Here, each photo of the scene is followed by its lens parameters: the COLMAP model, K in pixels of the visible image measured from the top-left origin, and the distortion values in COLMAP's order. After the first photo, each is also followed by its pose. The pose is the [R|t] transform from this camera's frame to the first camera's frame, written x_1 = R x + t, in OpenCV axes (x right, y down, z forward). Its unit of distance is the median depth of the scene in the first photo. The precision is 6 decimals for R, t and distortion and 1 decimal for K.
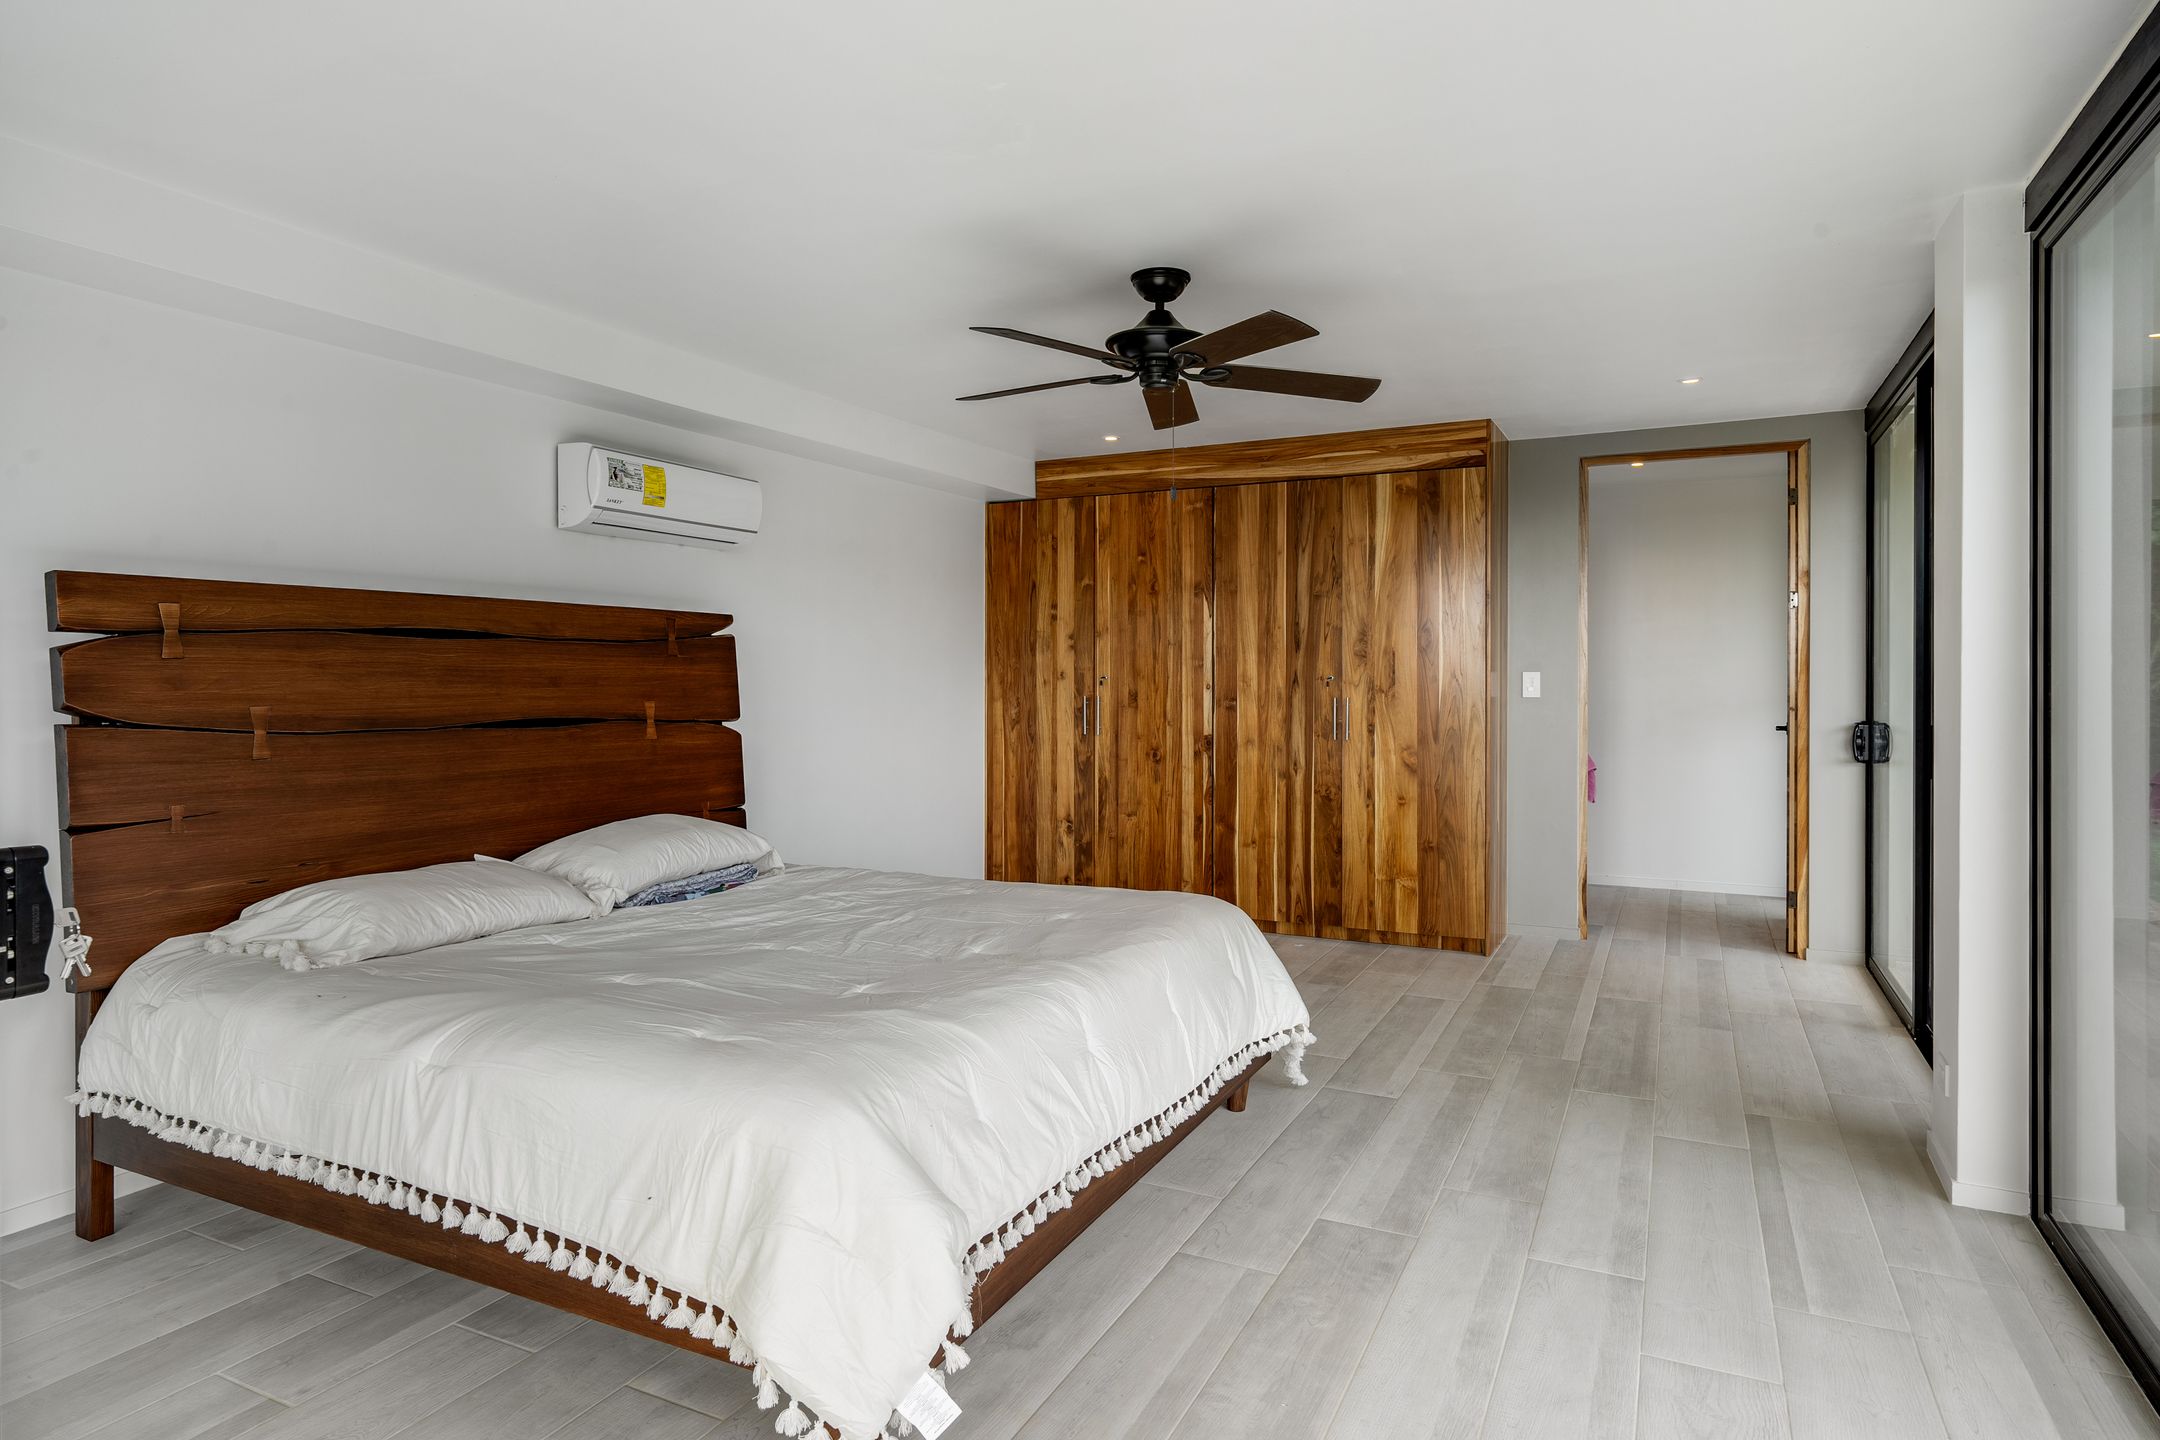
lens RADIAL K [[1219.6, 0, 1079.5], [0, 1219.6, 683.4], [0, 0, 1]] dist [0.001018, 0.000024]
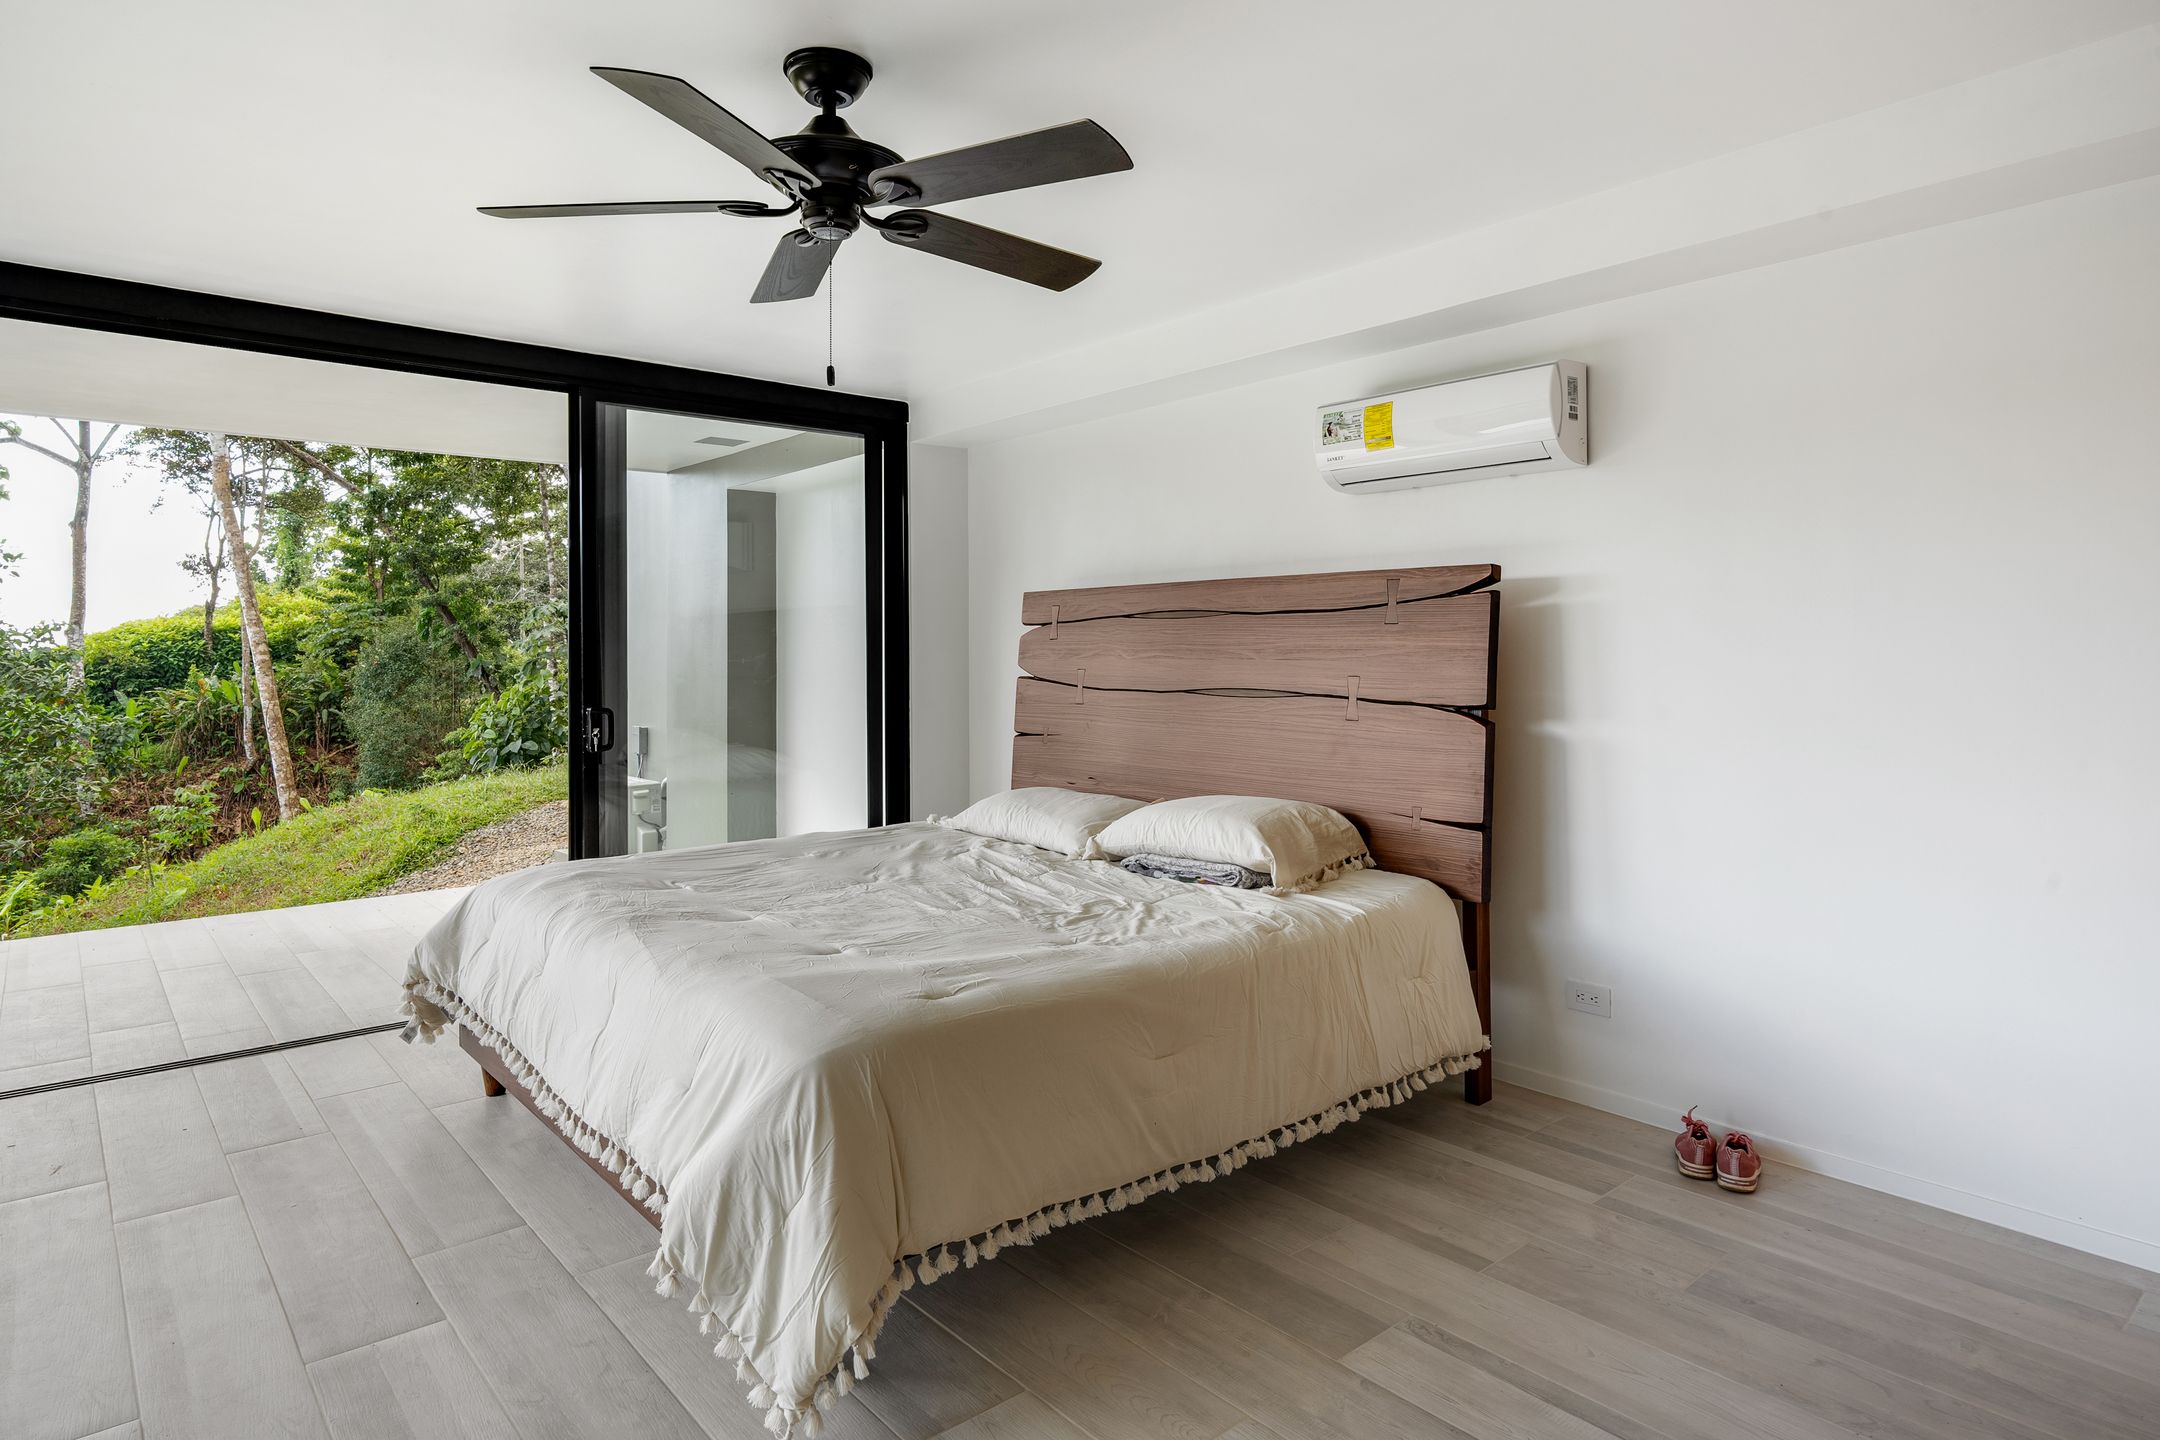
lens RADIAL K [[1219.8, 0, 1084.5], [0, 1219.8, 646.8], [0, 0, 1]] dist [0.000643, -0.000809]
pose [[-0.391405, -0.001330, -0.920218, 0.700398], [0.002245, 0.999995, -0.002400, -0.007397], [0.920216, -0.003005, -0.391400, 1.538020]]
